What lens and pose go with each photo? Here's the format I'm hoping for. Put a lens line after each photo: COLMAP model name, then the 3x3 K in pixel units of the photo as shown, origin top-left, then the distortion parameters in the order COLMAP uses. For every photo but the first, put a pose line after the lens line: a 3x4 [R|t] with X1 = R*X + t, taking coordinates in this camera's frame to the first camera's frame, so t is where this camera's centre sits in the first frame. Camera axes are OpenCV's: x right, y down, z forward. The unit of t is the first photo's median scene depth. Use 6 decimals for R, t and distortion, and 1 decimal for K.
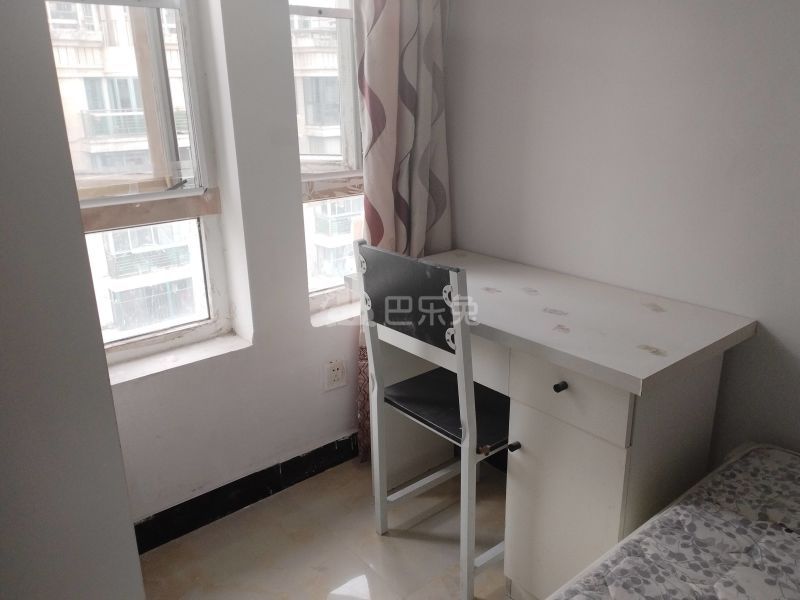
lens RADIAL K [[648.2, 0, 400.0], [0, 648.2, 300.0], [0, 0, 1]] dist [0.102936, -0.126206]
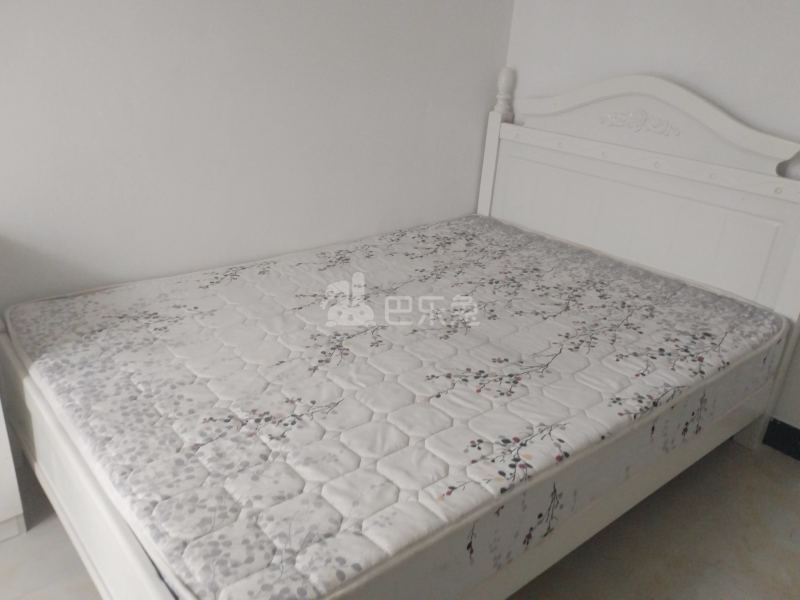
lens RADIAL K [[648.2, 0, 400.0], [0, 648.2, 300.0], [0, 0, 1]] dist [0.102936, -0.126206]
pose [[-0.007157, -0.381373, 0.924393, -0.474538], [0.253129, 0.893619, 0.370636, -0.056621], [-0.967406, 0.236643, 0.090141, 0.126193]]
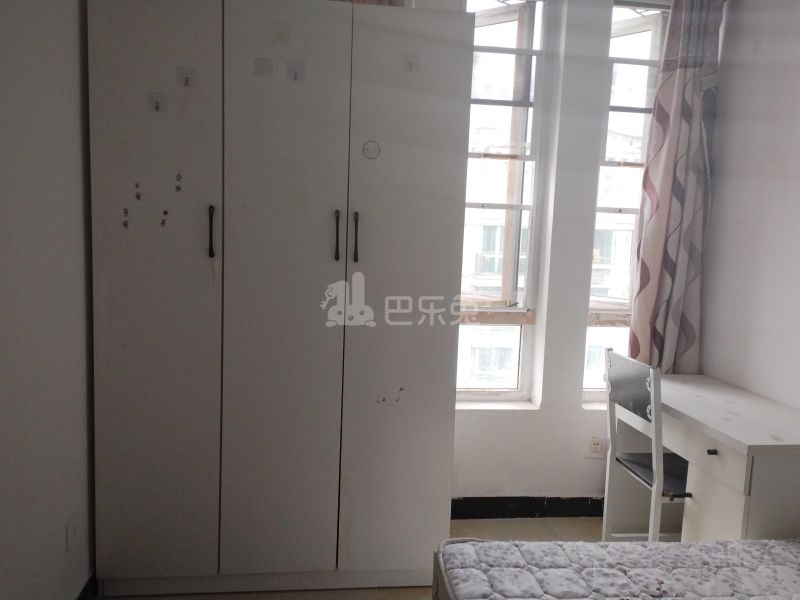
lens RADIAL K [[648.2, 0, 400.0], [0, 648.2, 300.0], [0, 0, 1]] dist [0.102936, -0.126206]
pose [[0.849010, 0.105891, -0.517657, 0.281524], [-0.213979, 0.964684, -0.153614, 0.132897], [0.483110, 0.241188, 0.841685, -0.560508]]
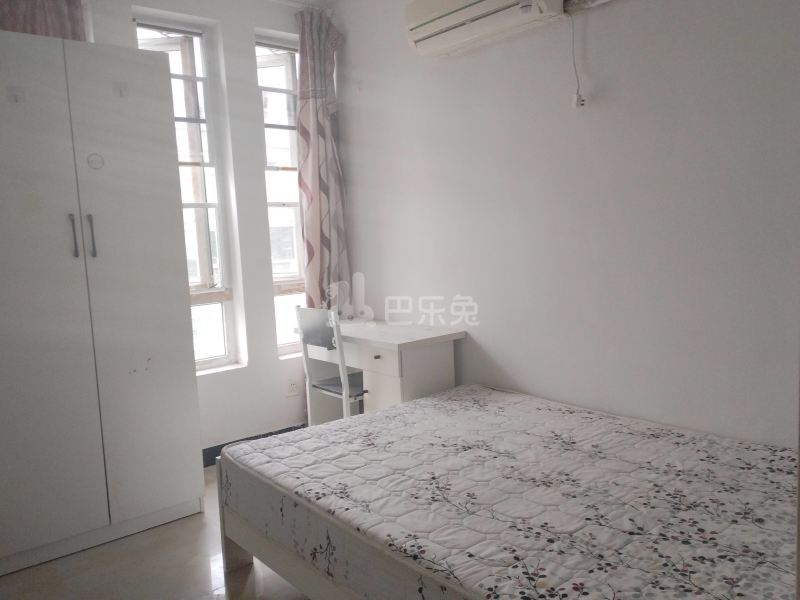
lens RADIAL K [[648.2, 0, 400.0], [0, 648.2, 300.0], [0, 0, 1]] dist [0.102936, -0.126206]
pose [[0.999483, -0.031670, 0.005608, 0.232460], [0.032144, 0.977589, -0.208053, 0.305544], [0.001107, 0.208125, 0.978102, -0.977915]]
